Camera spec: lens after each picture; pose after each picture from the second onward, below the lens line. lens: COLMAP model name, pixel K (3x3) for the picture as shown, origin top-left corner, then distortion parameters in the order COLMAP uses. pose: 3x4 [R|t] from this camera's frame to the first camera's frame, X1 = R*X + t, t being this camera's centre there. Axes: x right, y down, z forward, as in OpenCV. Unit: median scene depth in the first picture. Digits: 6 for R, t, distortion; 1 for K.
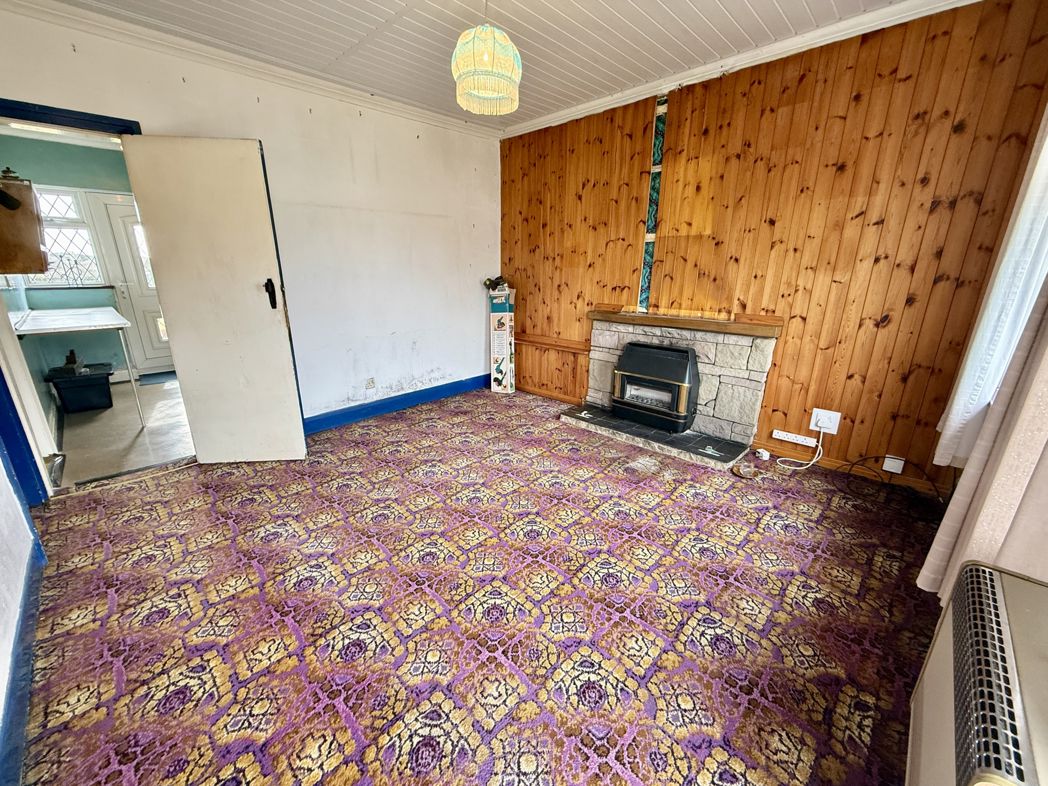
lens RADIAL K [[417.7, 0, 520.7], [0, 417.7, 393.4], [0, 0, 1]] dist [0.000256, -0.001053]
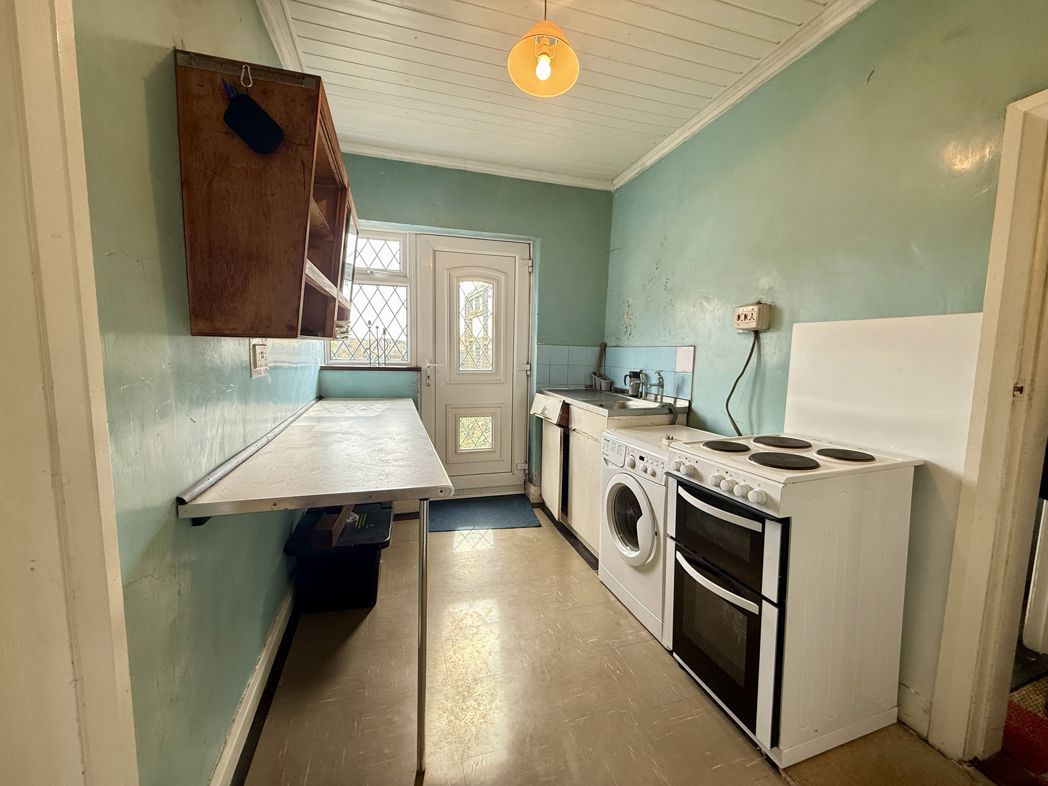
lens RADIAL K [[417.7, 0, 521.5], [0, 417.7, 390.8], [0, 0, 1]] dist [0.000256, -0.001053]
pose [[0.877699, 0.060060, -0.475433, -0.278368], [-0.155050, 0.974341, -0.163154, -0.074302], [0.453435, 0.216916, 0.864491, 0.274380]]
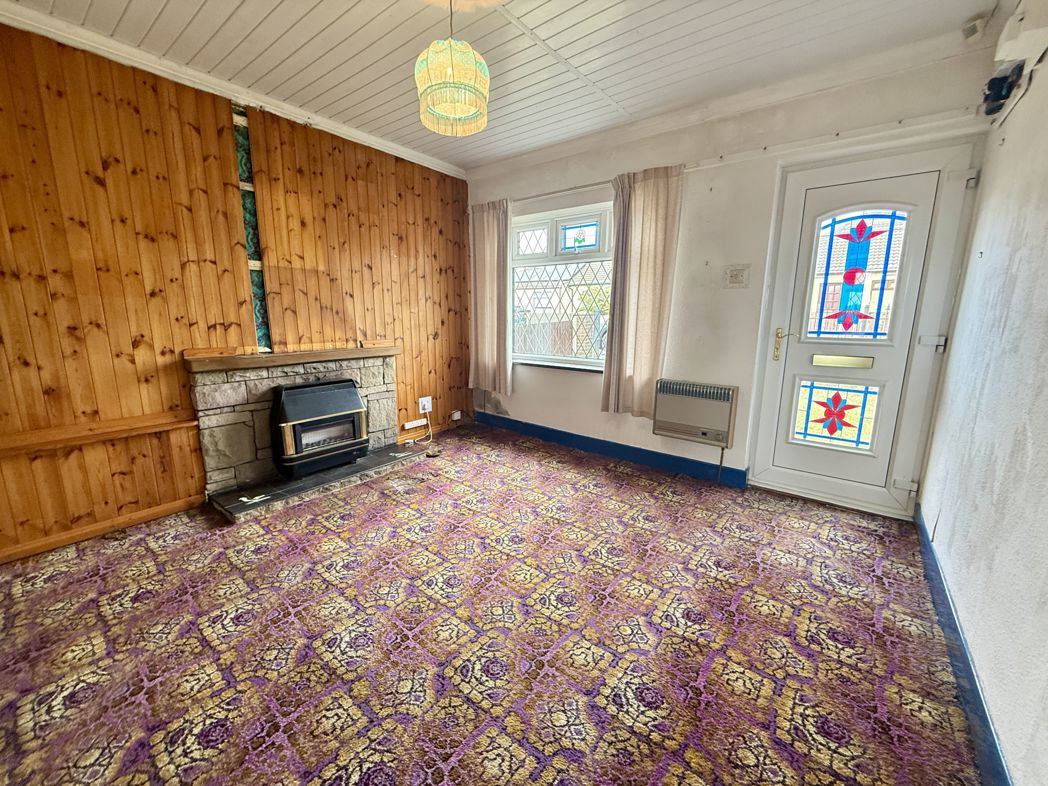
lens RADIAL K [[417.7, 0, 519.9], [0, 417.7, 394.3], [0, 0, 1]] dist [0.000256, -0.001053]
pose [[-0.101383, -0.191575, 0.976228, -0.730208], [0.281885, 0.935537, 0.212864, -0.184989], [-0.954077, 0.296765, -0.040846, 0.707369]]
